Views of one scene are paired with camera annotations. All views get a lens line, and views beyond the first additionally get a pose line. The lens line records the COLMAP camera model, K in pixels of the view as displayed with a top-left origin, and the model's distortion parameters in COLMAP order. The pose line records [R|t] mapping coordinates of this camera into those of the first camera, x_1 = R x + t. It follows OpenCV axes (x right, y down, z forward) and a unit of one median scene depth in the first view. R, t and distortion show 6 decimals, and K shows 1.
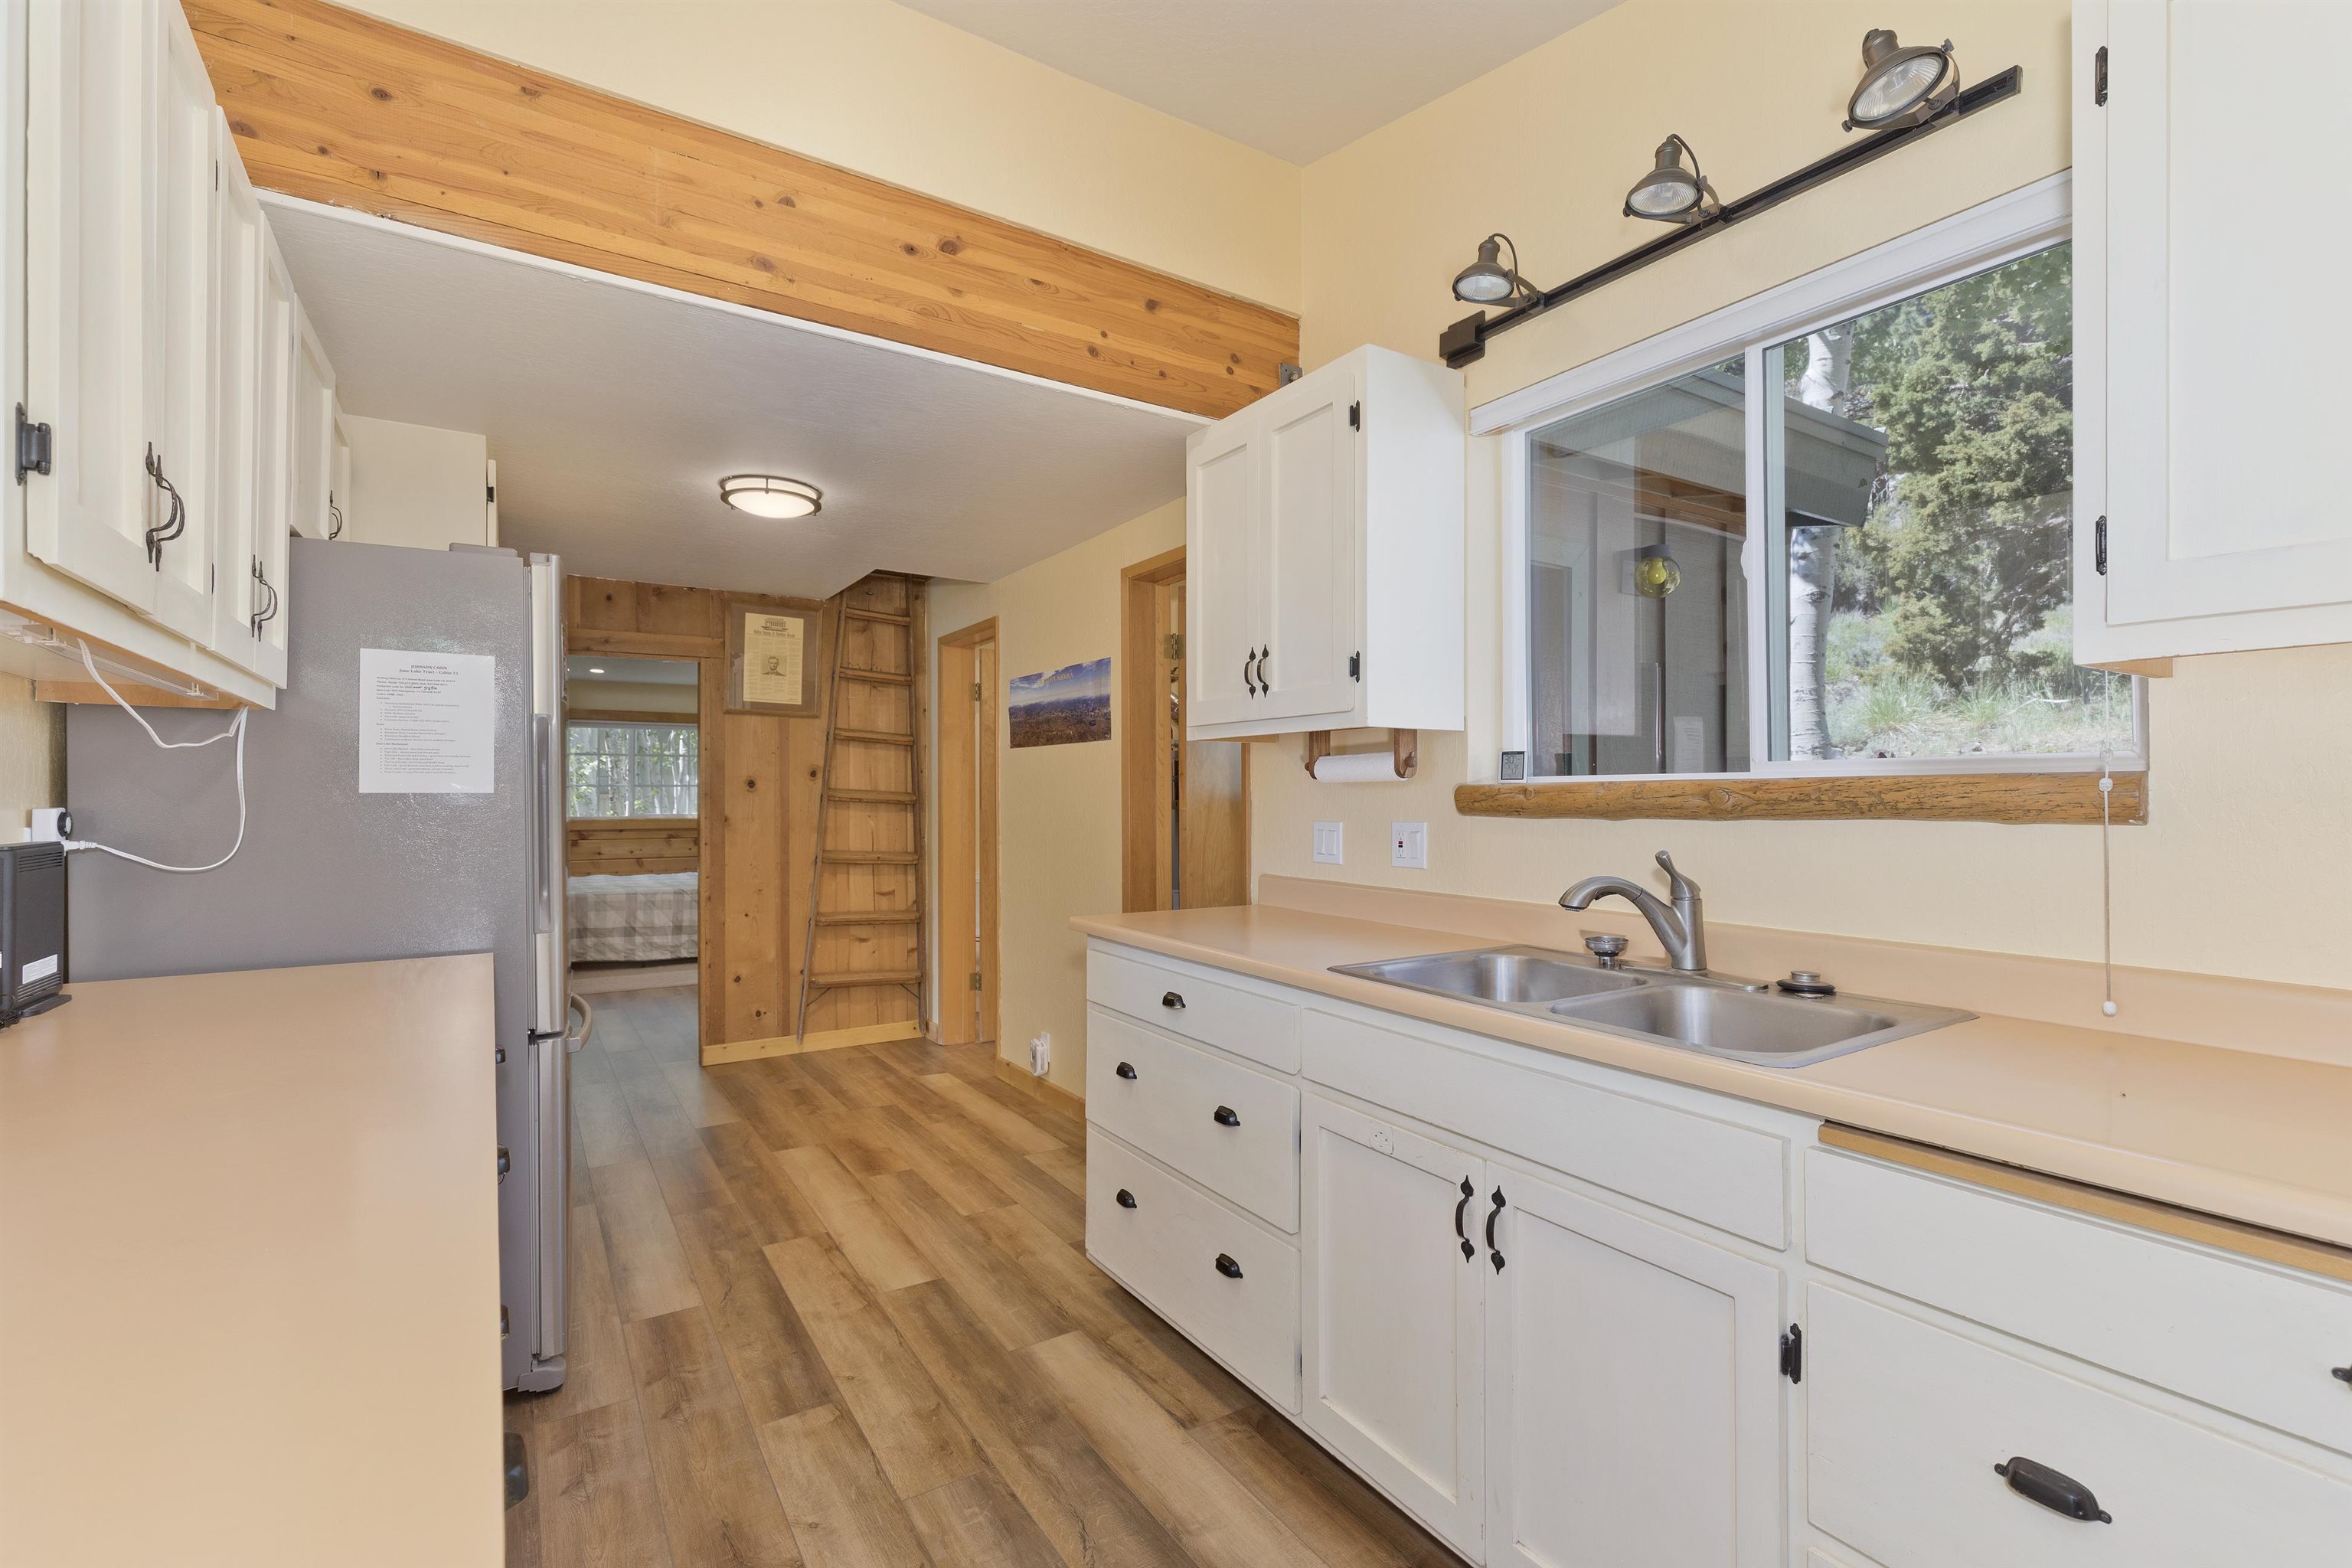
lens RADIAL K [[1040.5, 0, 1176.0], [0, 1040.5, 784.0], [0, 0, 1]] dist [0.000596, 0.000042]
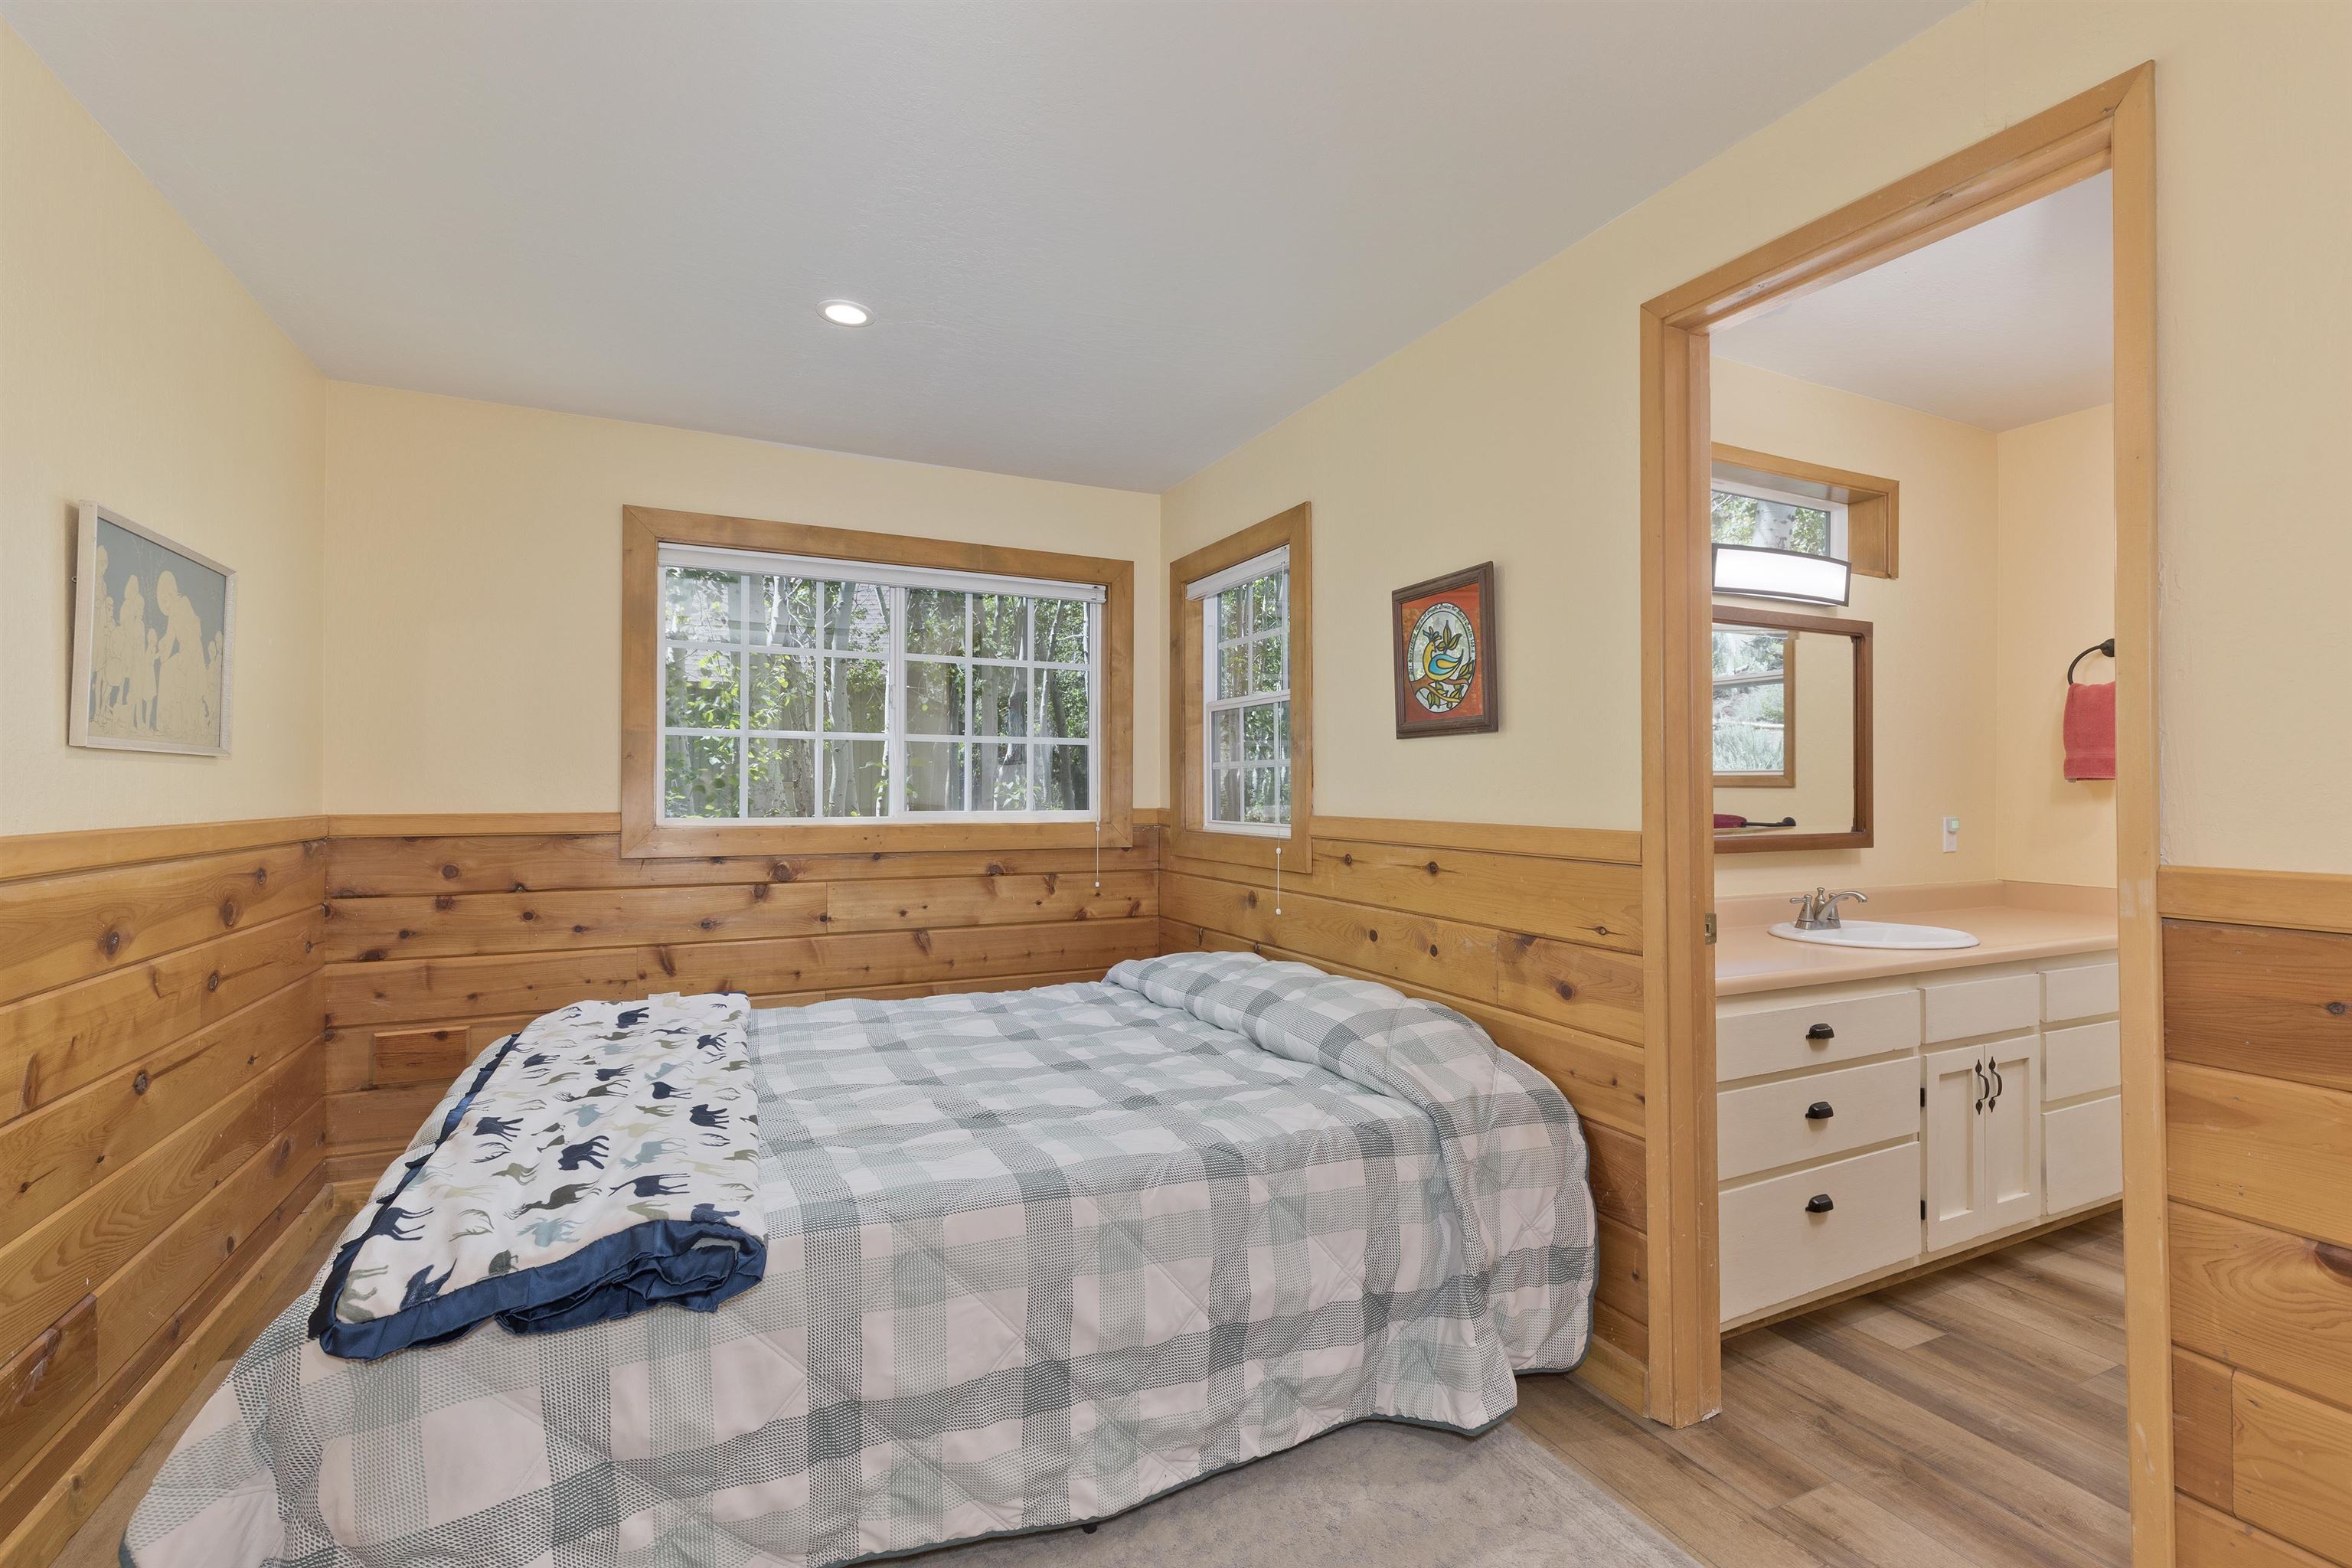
lens RADIAL K [[1040.5, 0, 1176.0], [0, 1040.5, 784.0], [0, 0, 1]] dist [0.000596, 0.000042]
pose [[0.992599, 0.002356, -0.121417, -0.482411], [-0.001927, 0.999991, 0.003648, 0.021812], [0.121425, -0.003387, 0.992595, 0.811968]]
